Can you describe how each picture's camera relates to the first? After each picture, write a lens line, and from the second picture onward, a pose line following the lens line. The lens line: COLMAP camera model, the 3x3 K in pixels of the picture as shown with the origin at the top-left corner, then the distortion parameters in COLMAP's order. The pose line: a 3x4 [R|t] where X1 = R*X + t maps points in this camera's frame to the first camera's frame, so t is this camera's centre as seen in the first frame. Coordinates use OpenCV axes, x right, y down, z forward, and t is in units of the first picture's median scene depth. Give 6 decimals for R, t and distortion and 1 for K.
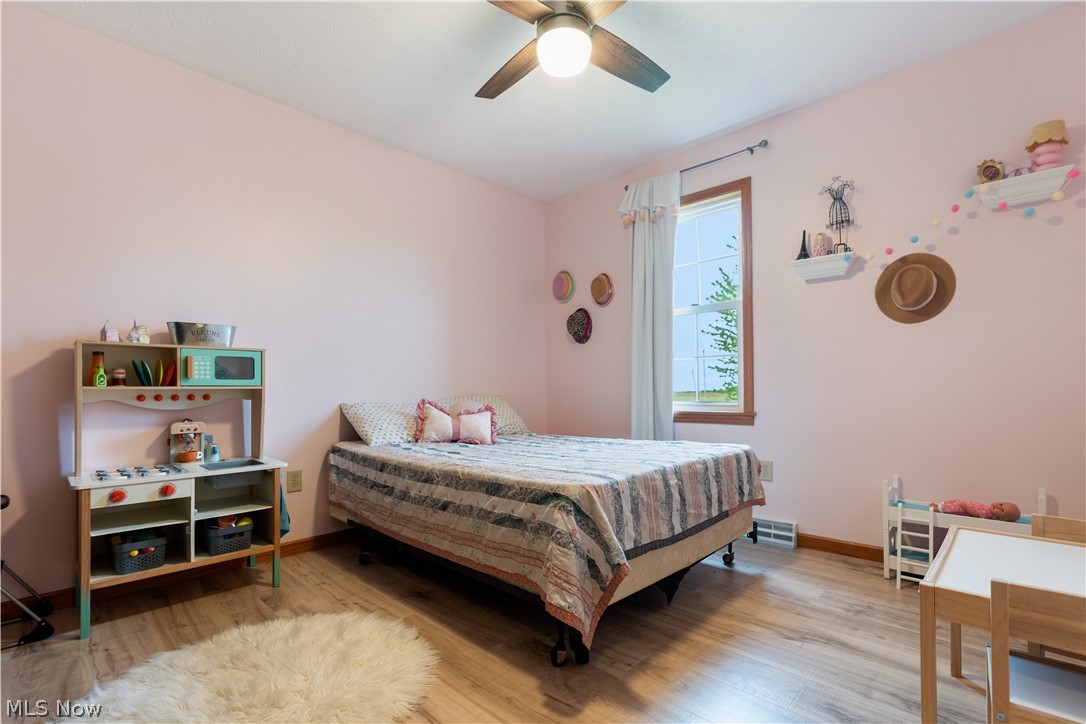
lens RADIAL K [[489.8, 0, 528.8], [0, 489.8, 384.1], [0, 0, 1]] dist [-0.006435, 0.003104]
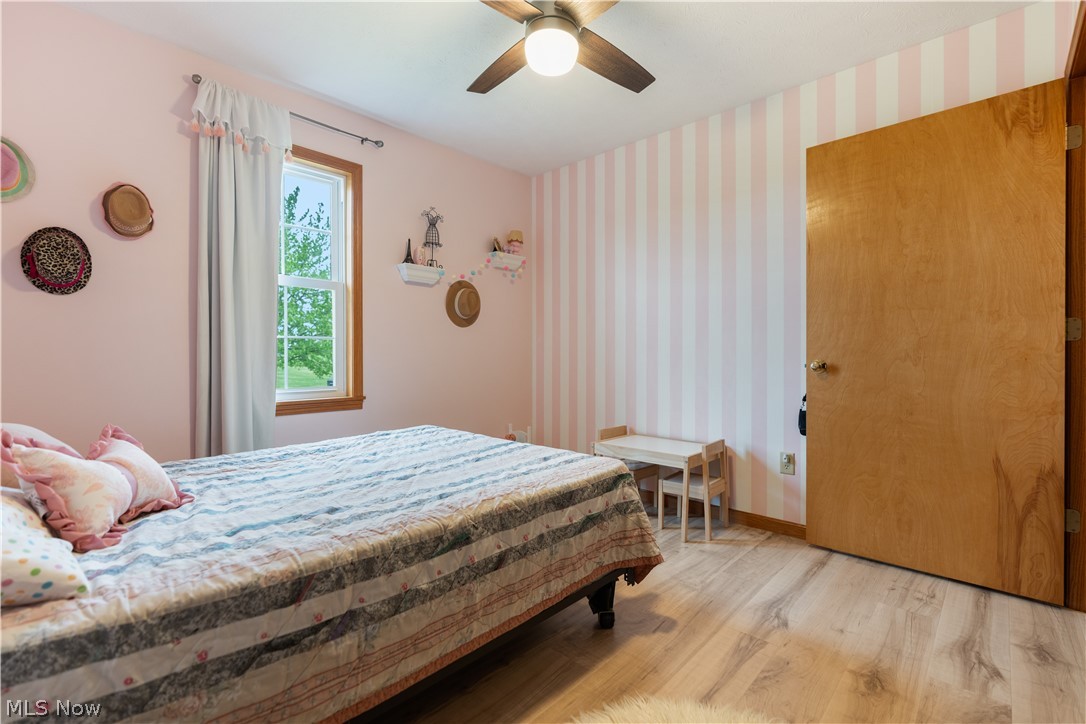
lens RADIAL K [[489.8, 0, 541.6], [0, 489.8, 362.3], [0, 0, 1]] dist [-0.006435, 0.003104]
pose [[-0.024407, -0.007272, 0.999676, -0.773944], [-0.013363, 0.999887, 0.006948, -0.034171], [-0.999613, -0.013189, -0.024502, 0.860754]]
